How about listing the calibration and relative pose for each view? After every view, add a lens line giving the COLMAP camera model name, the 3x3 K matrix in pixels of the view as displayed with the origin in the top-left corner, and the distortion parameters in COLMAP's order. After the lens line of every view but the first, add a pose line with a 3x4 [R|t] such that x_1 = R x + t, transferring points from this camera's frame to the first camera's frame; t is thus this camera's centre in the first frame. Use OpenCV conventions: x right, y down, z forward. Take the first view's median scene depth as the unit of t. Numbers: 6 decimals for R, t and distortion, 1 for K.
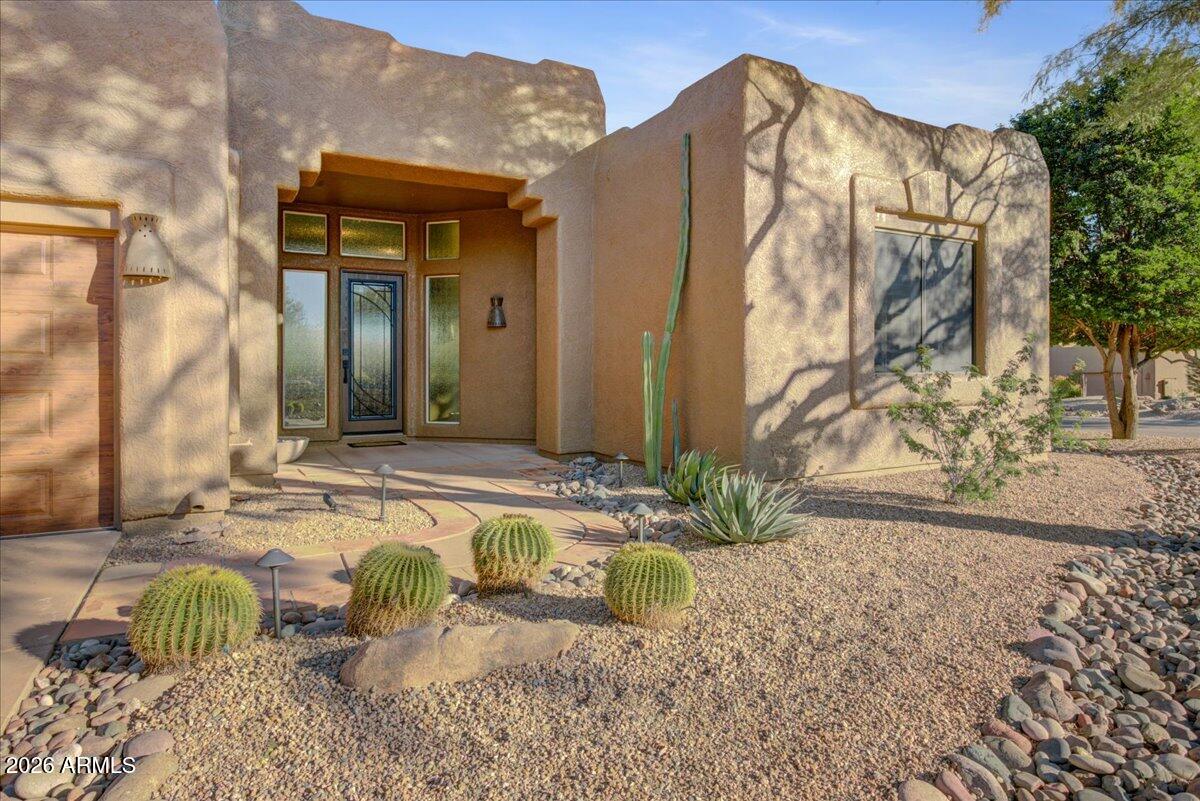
lens RADIAL K [[704.9, 0, 599.6], [0, 704.9, 369.7], [0, 0, 1]] dist [-0.039835, 0.002268]
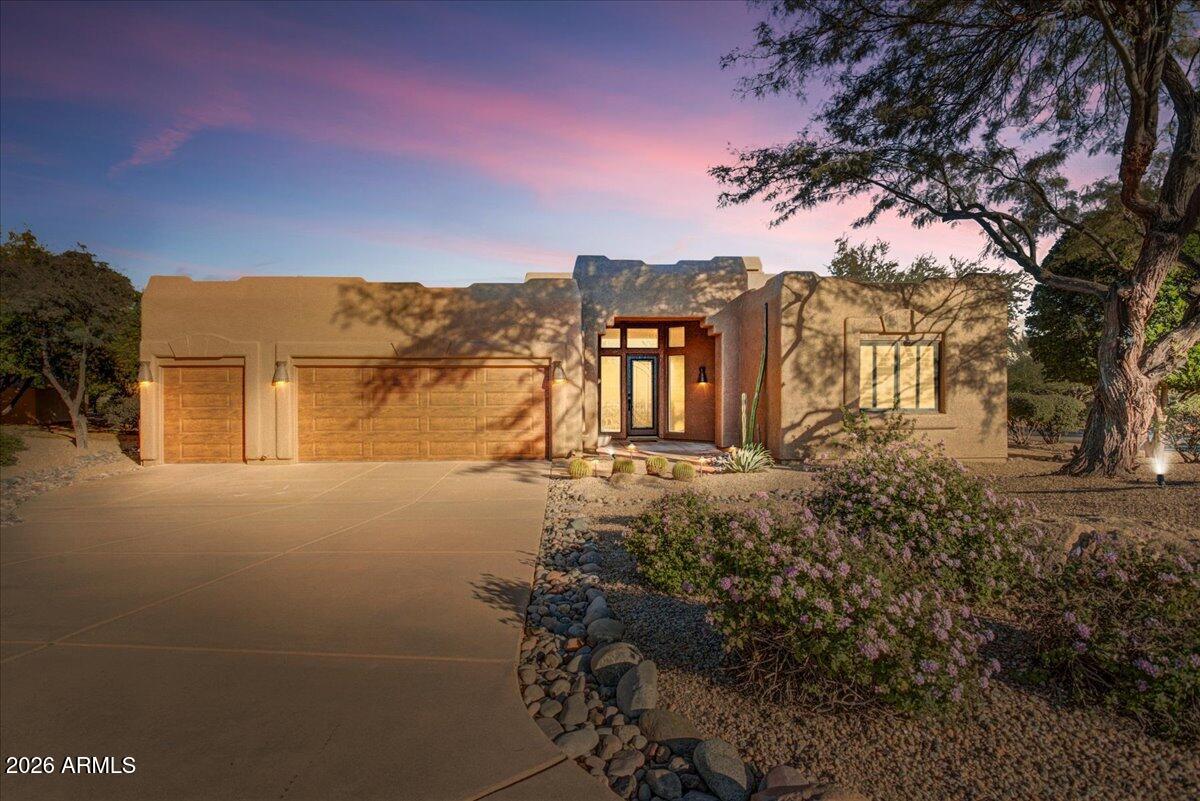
lens RADIAL K [[592.7, 0, 592.4], [0, 592.7, 388.4], [0, 0, 1]] dist [-0.001728, 0.000565]
pose [[0.901201, -0.001490, -0.433399, 0.455942], [0.002847, 0.999993, 0.002481, -0.078801], [0.433392, -0.003469, 0.901199, -0.944980]]
